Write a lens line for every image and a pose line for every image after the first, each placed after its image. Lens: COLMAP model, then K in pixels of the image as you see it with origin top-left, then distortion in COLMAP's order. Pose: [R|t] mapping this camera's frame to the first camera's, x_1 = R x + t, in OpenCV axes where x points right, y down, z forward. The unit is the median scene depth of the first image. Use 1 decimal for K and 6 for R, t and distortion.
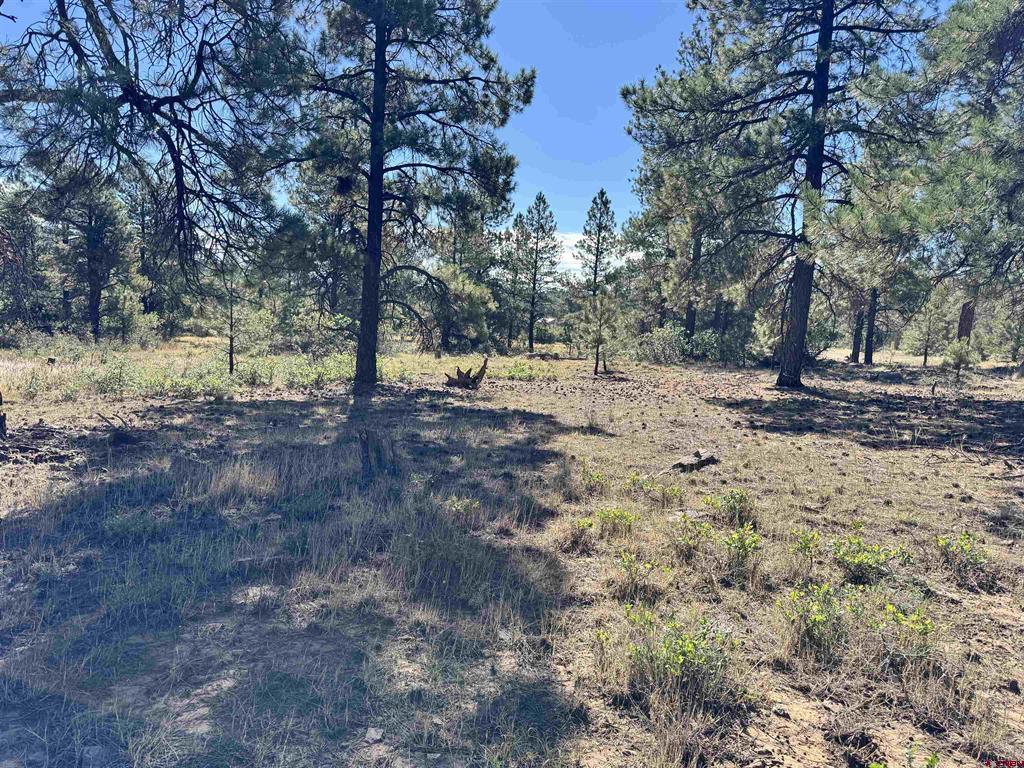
lens RADIAL K [[698.0, 0, 503.0], [0, 698.0, 385.4], [0, 0, 1]] dist [0.054259, -0.071781]
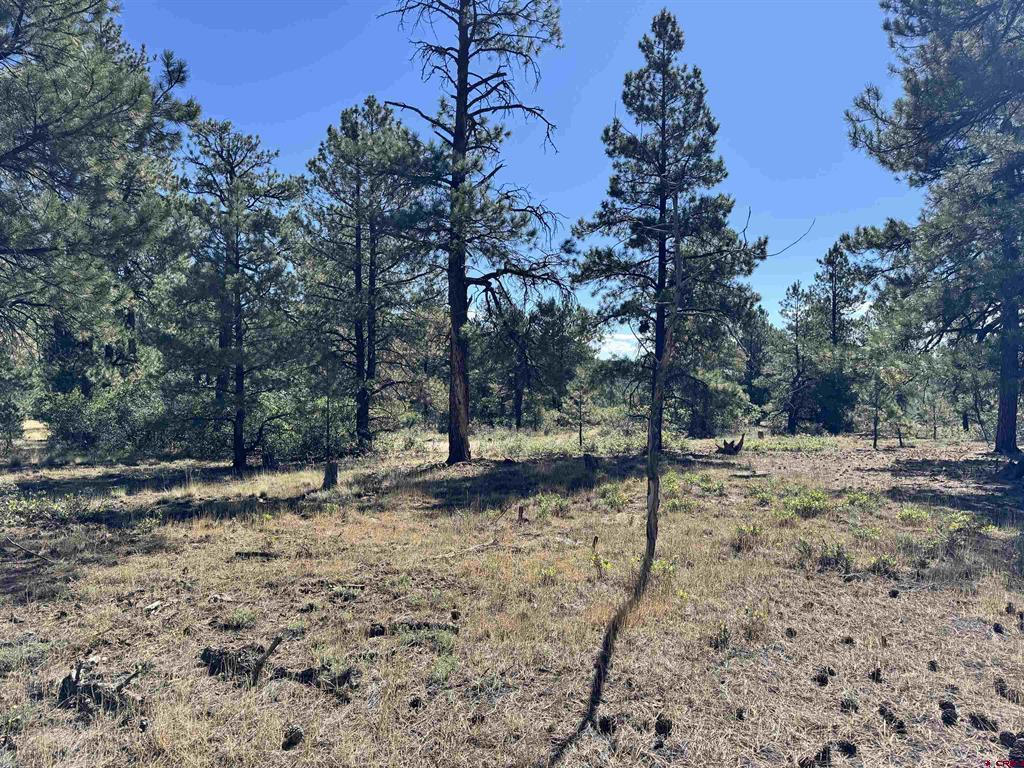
lens RADIAL K [[698.0, 0, 514.5], [0, 698.0, 384.2], [0, 0, 1]] dist [0.054259, -0.071781]
pose [[0.856526, -0.054394, -0.513229, 0.345773], [-0.012472, 0.991959, -0.125946, 0.052303], [0.515953, 0.114277, 0.848960, -0.511586]]
